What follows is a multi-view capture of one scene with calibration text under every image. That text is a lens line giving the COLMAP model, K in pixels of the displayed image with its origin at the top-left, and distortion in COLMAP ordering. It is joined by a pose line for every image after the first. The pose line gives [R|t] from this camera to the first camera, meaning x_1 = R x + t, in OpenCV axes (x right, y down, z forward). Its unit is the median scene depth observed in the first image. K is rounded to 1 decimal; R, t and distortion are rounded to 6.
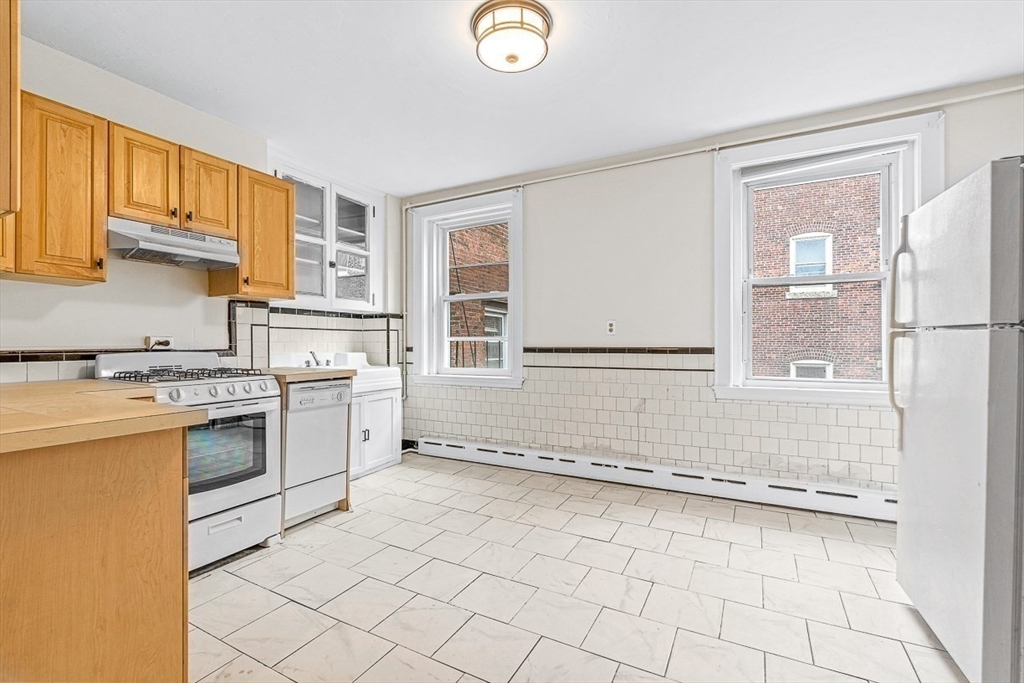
lens RADIAL K [[448.9, 0, 512.0], [0, 448.9, 341.5], [0, 0, 1]] dist [0.000813, 0.000107]
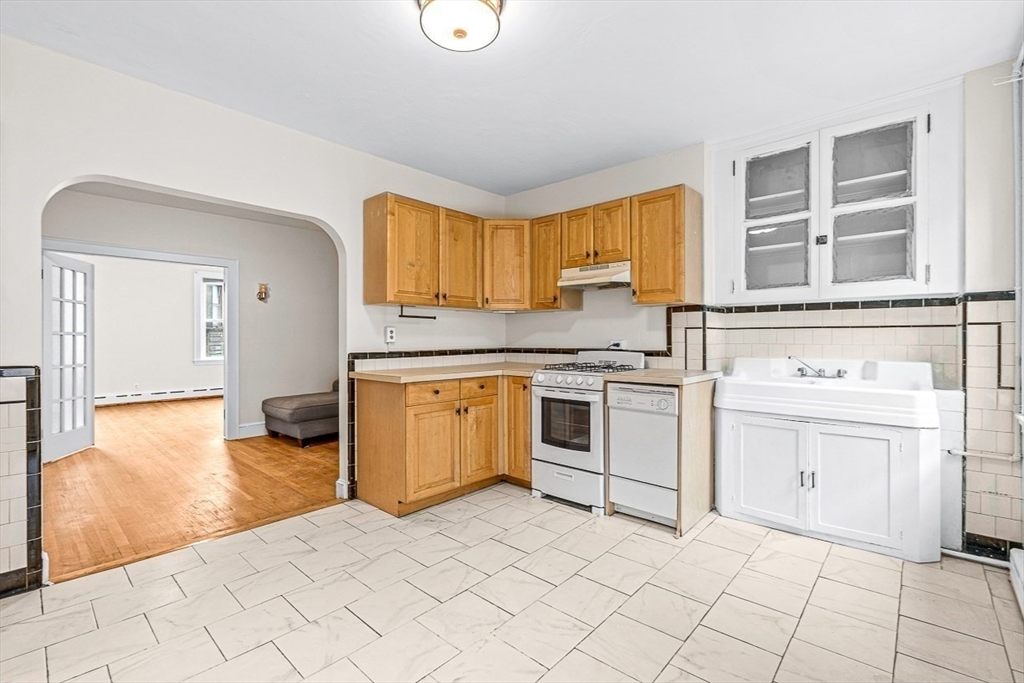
lens RADIAL K [[454.7, 0, 512.6], [0, 454.7, 339.0], [0, 0, 1]] dist [-0.001307, -0.000157]
pose [[-0.239271, 0.000303, -0.970953, 0.580184], [0.003223, 0.999995, -0.000482, -0.012949], [0.970947, -0.003245, -0.239271, 0.889951]]
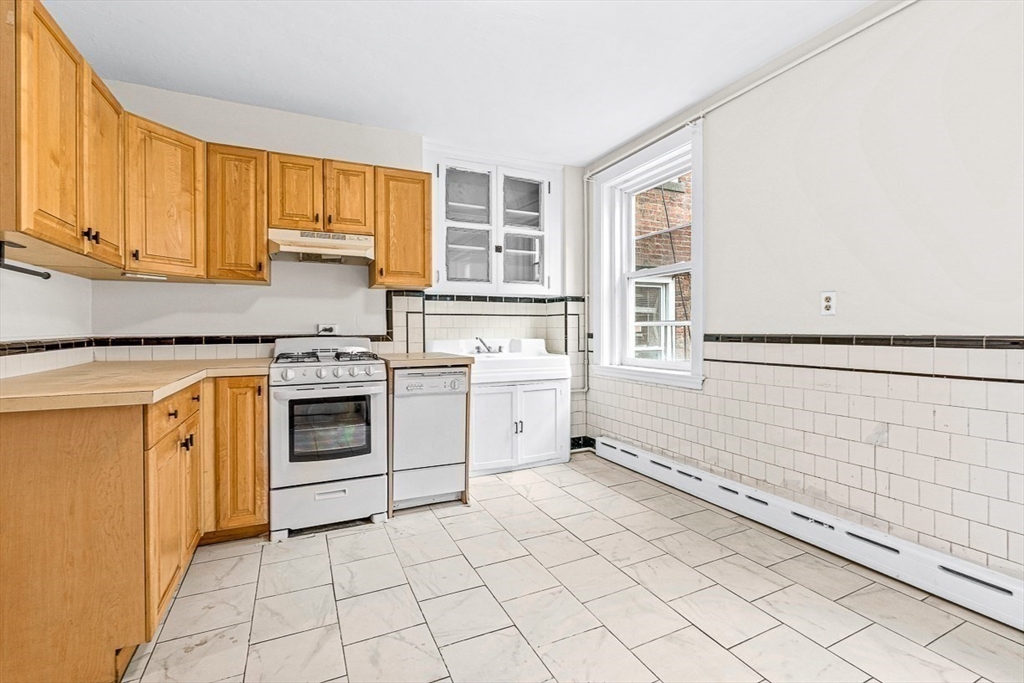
lens RADIAL K [[464.0, 0, 519.6], [0, 464.0, 332.0], [0, 0, 1]] dist [-0.002009, 0.000154]
pose [[0.806415, 0.001614, -0.591347, 0.307840], [0.005098, 0.999940, 0.009681, 0.000429], [0.591328, -0.010822, 0.806359, 0.269424]]
